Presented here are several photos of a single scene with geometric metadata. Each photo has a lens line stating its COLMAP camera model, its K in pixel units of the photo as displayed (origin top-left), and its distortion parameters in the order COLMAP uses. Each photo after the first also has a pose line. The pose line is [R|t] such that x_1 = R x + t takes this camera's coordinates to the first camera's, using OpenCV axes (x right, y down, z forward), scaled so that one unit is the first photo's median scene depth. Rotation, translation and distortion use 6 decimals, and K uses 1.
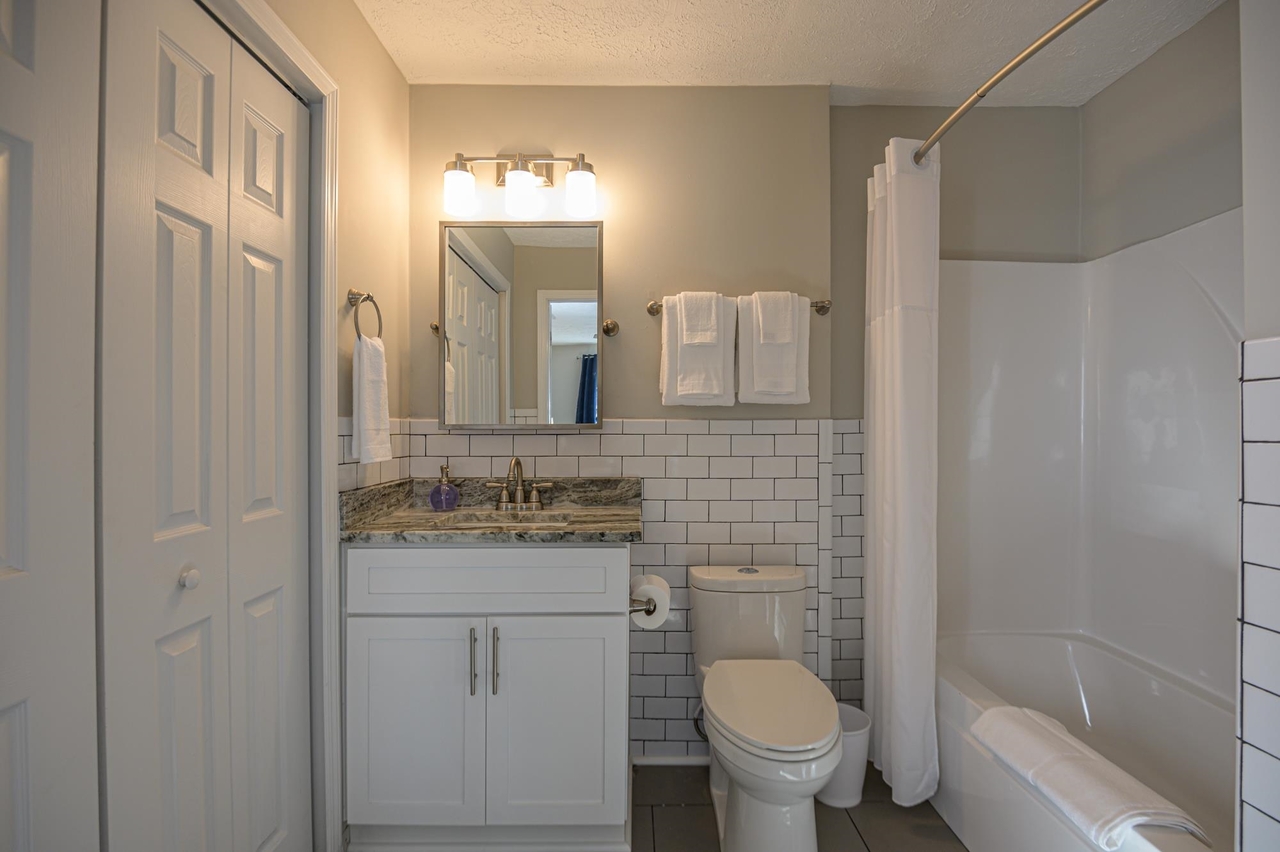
lens RADIAL K [[592.1, 0, 640.0], [0, 592.1, 426.0], [0, 0, 1]] dist [-0.000864, -0.011279]
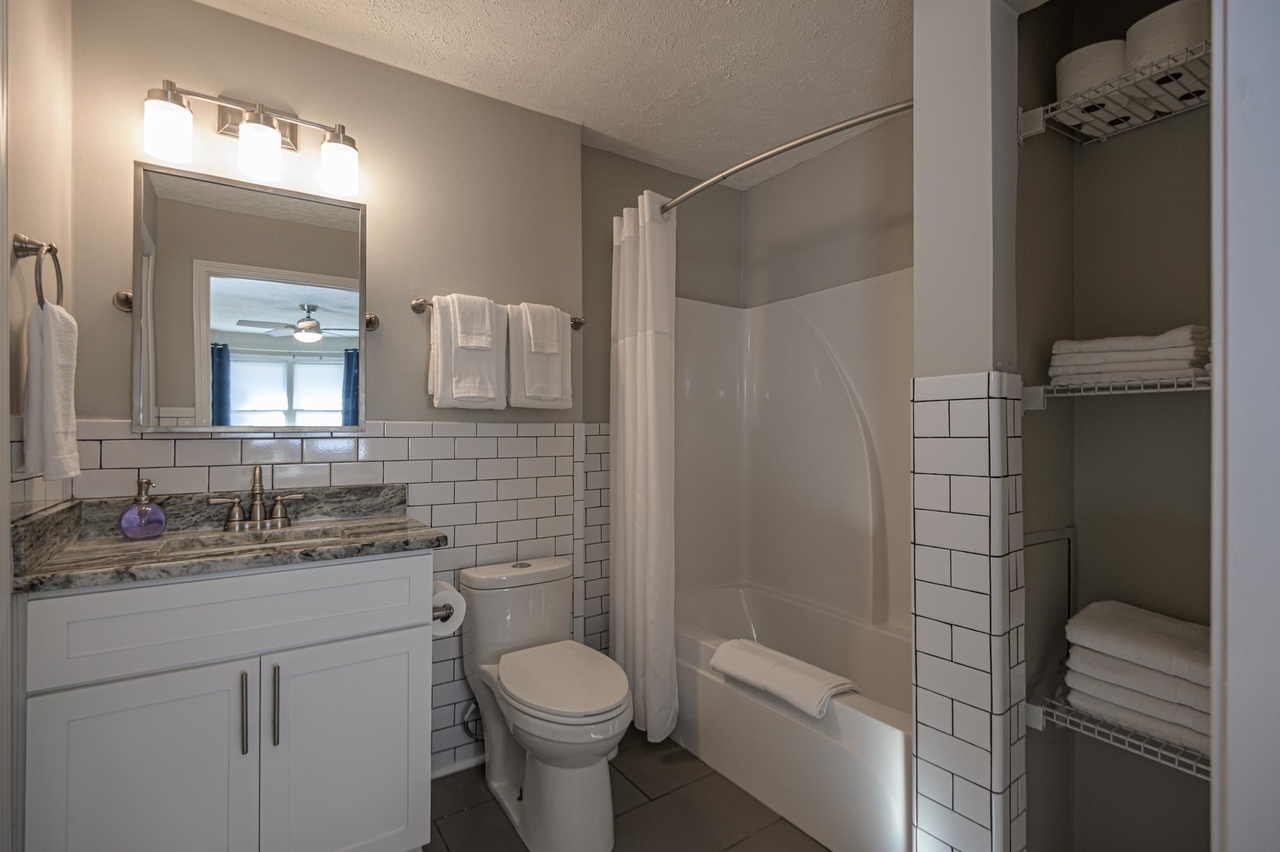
lens RADIAL K [[592.9, 0, 640.0], [0, 592.9, 426.0], [0, 0, 1]] dist [0.000505, -0.000942]
pose [[0.831971, 0.003543, 0.554808, -0.221869], [-0.000301, 0.999982, -0.005935, 0.001443], [-0.554820, 0.004771, 0.831957, 0.002256]]
